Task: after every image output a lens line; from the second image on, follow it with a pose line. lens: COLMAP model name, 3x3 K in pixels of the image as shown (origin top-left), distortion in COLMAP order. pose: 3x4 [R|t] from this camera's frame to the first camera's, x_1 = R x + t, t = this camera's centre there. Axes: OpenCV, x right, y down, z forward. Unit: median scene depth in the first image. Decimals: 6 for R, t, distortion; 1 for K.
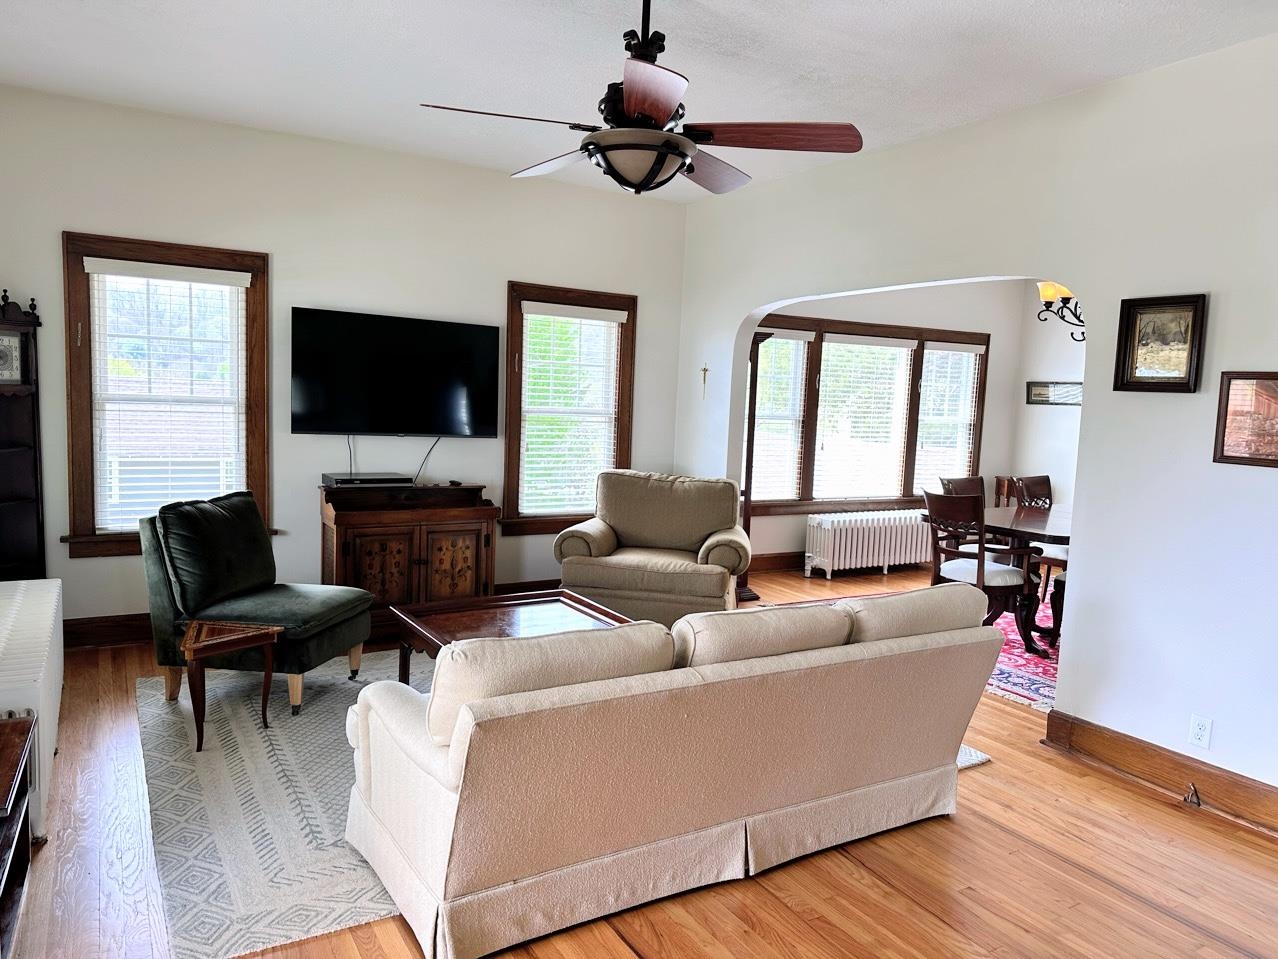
lens RADIAL K [[892.4, 0, 636.4], [0, 892.4, 474.3], [0, 0, 1]] dist [0.040159, -0.002190]
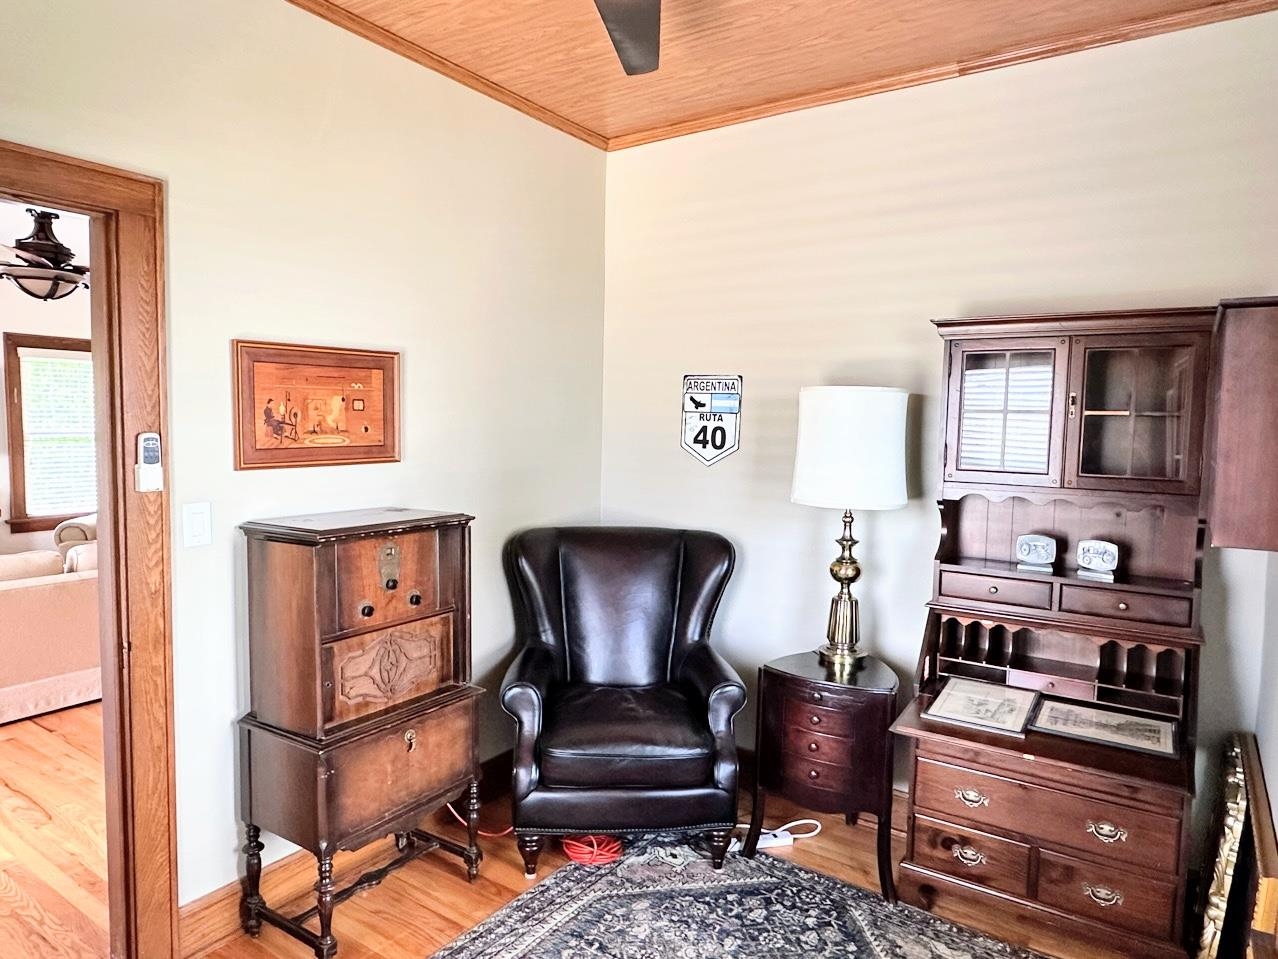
lens RADIAL K [[810.5, 0, 642.1], [0, 810.5, 476.4], [0, 0, 1]] dist [0.004697, 0.001931]
pose [[0.904836, -0.062123, 0.421203, 0.376449], [0.062466, 0.997962, 0.012999, 0.061801], [-0.421153, 0.014549, 0.906873, -0.887867]]
